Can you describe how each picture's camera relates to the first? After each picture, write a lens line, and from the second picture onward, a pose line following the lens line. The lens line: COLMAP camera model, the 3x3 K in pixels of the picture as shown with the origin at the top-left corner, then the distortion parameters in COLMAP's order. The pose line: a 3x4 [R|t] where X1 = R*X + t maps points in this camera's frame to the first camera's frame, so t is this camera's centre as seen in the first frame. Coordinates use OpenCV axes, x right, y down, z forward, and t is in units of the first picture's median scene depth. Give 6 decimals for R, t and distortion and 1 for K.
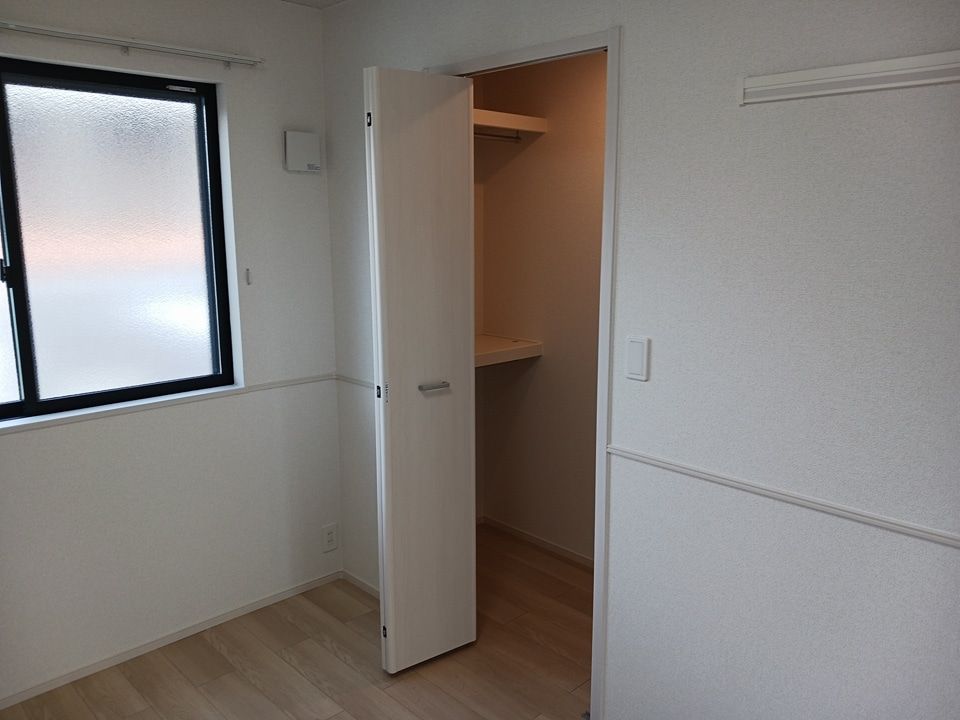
lens RADIAL K [[746.7, 0, 467.7], [0, 746.7, 359.4], [0, 0, 1]] dist [0.008934, 0.002902]
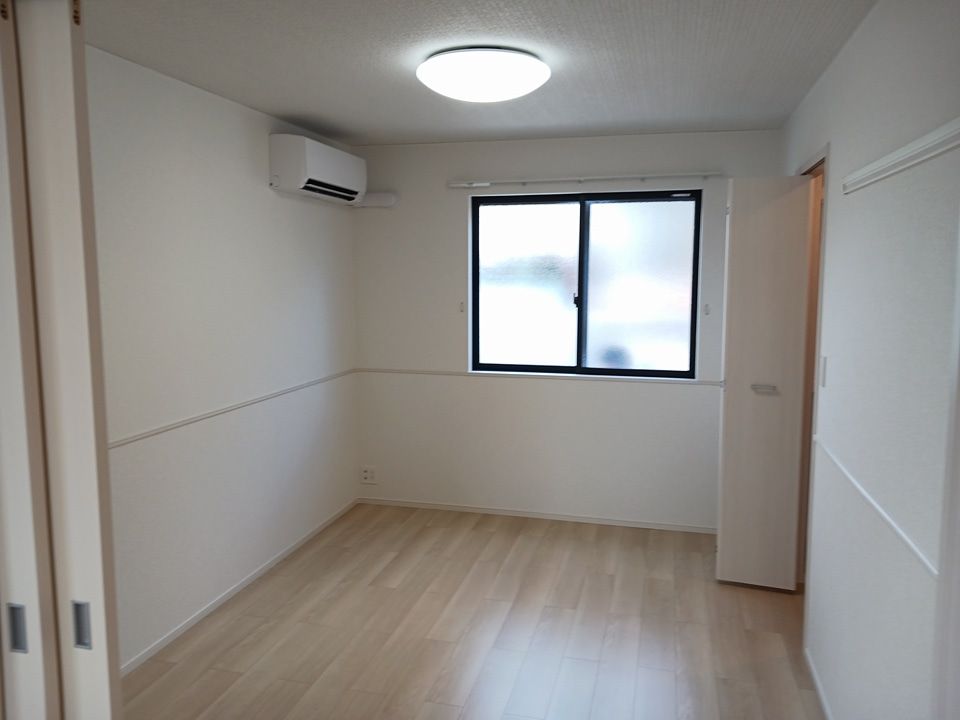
lens RADIAL K [[746.7, 0, 467.7], [0, 746.7, 359.4], [0, 0, 1]] dist [0.008934, 0.002902]
pose [[0.523686, 0.100663, -0.845943, 0.827779], [-0.158279, 0.987202, 0.019488, 0.042616], [0.837079, 0.123689, 0.532917, -0.242646]]
